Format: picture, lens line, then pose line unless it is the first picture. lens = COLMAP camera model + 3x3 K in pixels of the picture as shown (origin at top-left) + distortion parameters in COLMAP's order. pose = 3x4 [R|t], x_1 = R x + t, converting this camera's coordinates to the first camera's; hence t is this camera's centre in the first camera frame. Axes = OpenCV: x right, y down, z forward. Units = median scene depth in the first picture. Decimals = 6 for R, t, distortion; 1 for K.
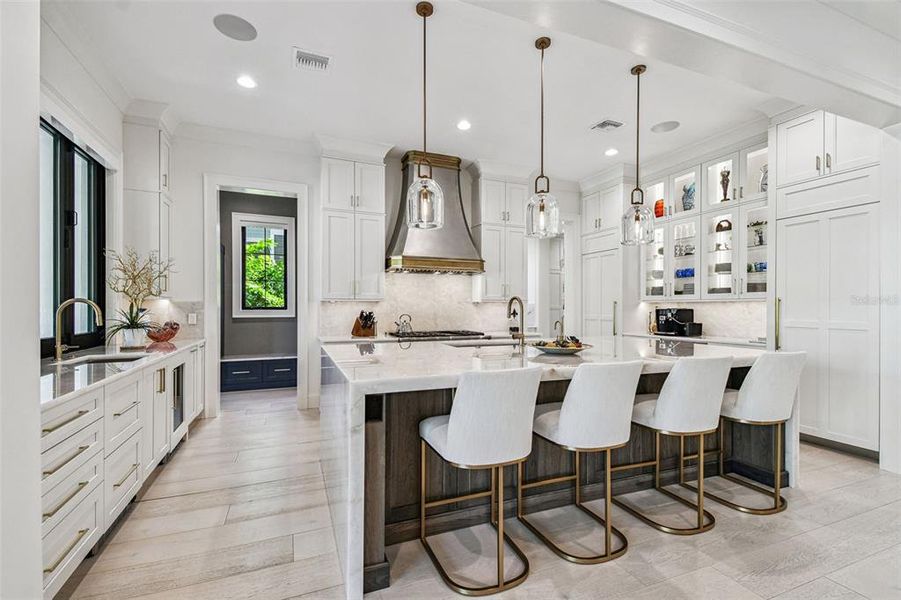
lens RADIAL K [[407.1, 0, 450.5], [0, 407.1, 300.0], [0, 0, 1]] dist [-0.000432, -0.000048]
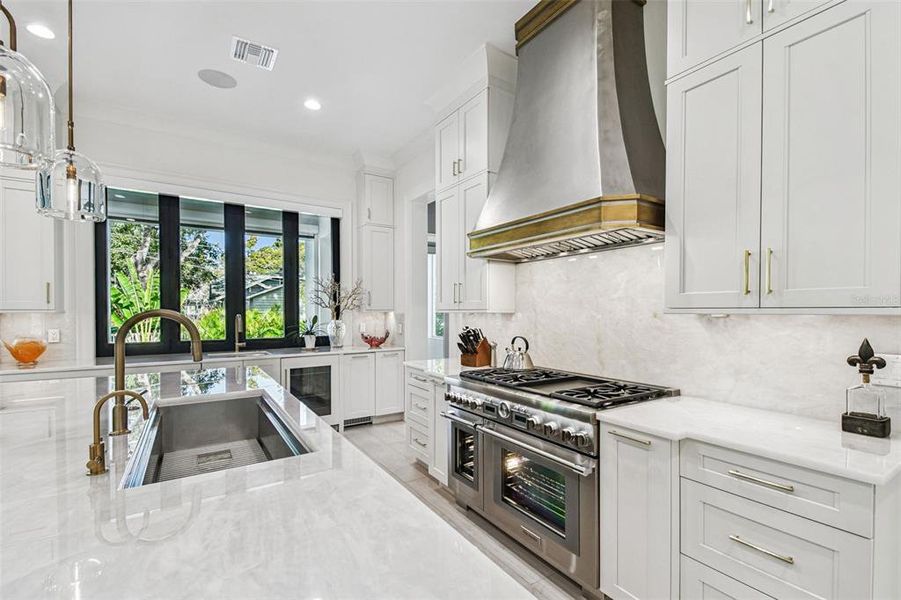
lens RADIAL K [[407.1, 0, 443.3], [0, 407.1, 314.3], [0, 0, 1]] dist [0.000623, -0.000105]
pose [[0.171264, 0.006357, -0.985205, 0.426900], [0.010101, 0.999915, 0.008208, 0.000268], [0.985173, -0.011357, 0.171185, 0.835070]]
